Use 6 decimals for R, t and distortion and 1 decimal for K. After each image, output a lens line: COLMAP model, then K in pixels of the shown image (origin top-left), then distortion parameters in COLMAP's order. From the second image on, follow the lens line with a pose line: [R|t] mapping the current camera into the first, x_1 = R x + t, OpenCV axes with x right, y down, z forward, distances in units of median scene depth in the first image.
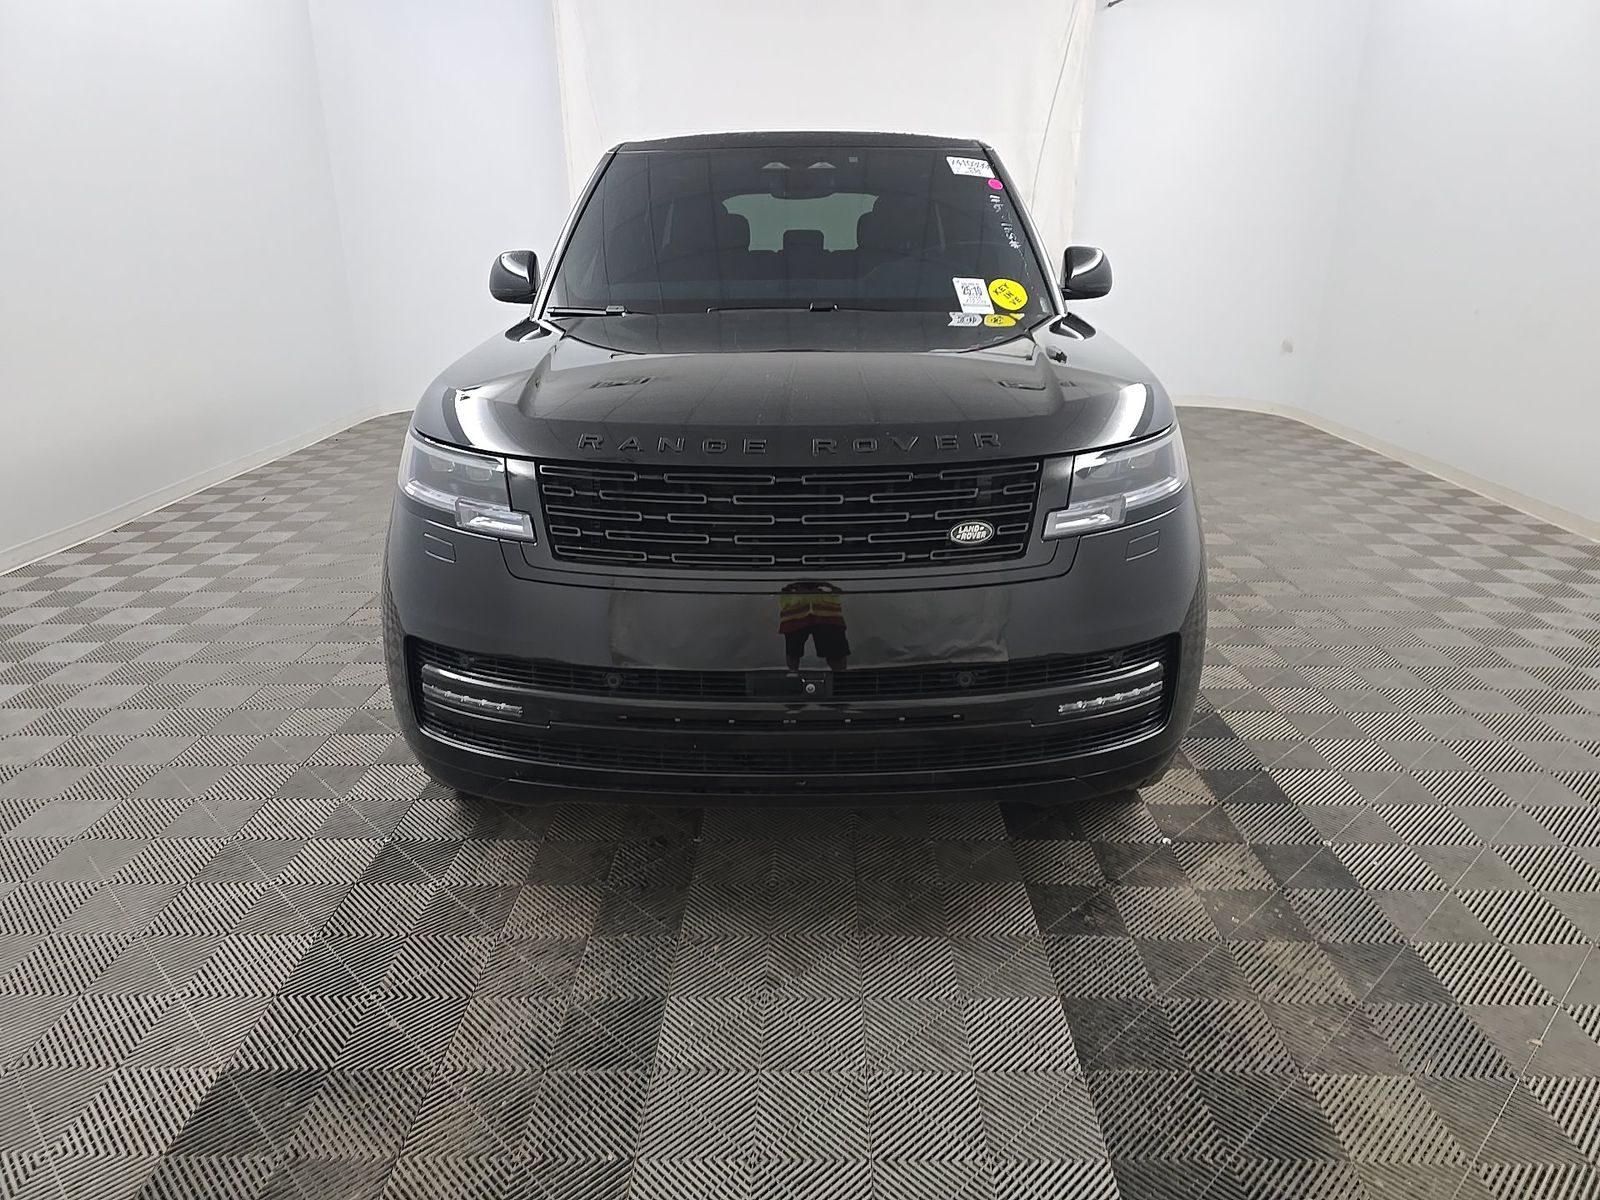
lens RADIAL K [[1091.8, 0, 756.2], [0, 1091.8, 599.1], [0, 0, 1]] dist [0.001426, -0.000167]
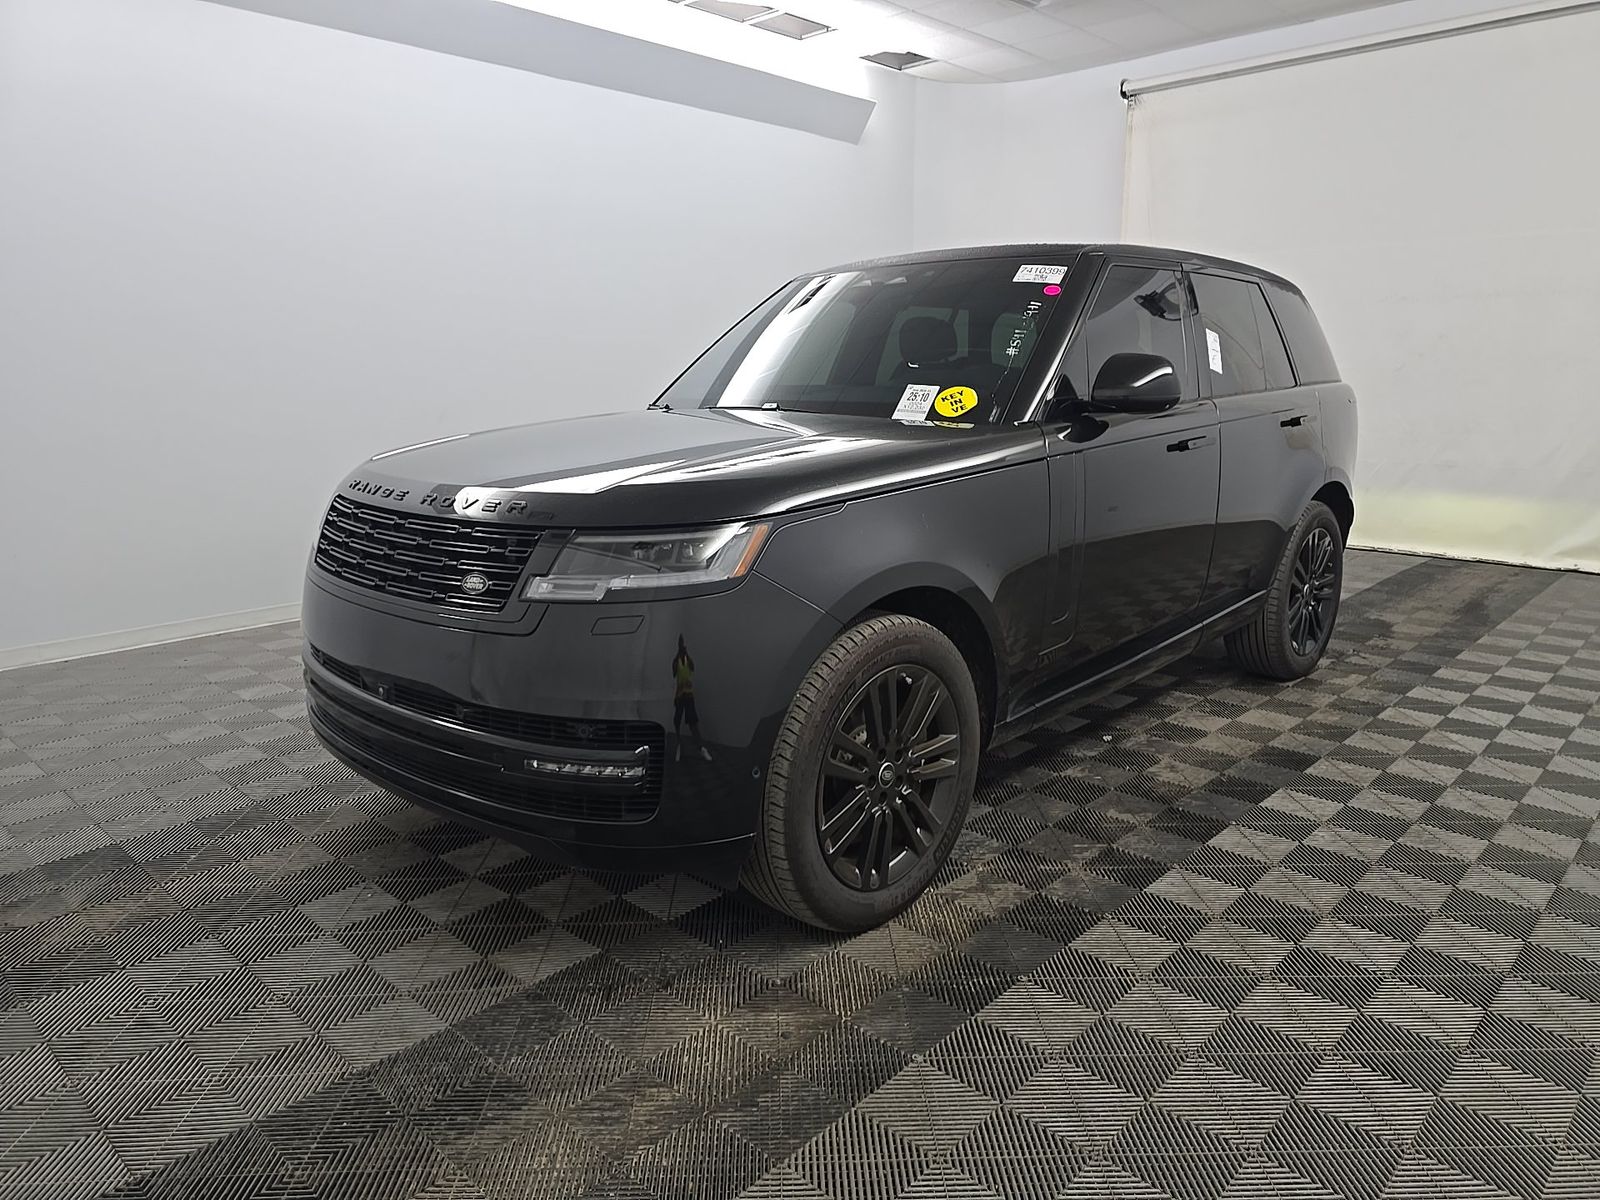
lens RADIAL K [[1048.4, 0, 800.0], [0, 1048.4, 600.0], [0, 0, 1]] dist [0.022846, 0.000406]
pose [[0.750761, 0.145947, -0.644249, 1.011612], [-0.213040, 0.976670, -0.027008, -0.075098], [0.625277, 0.157527, 0.764339, 0.325920]]
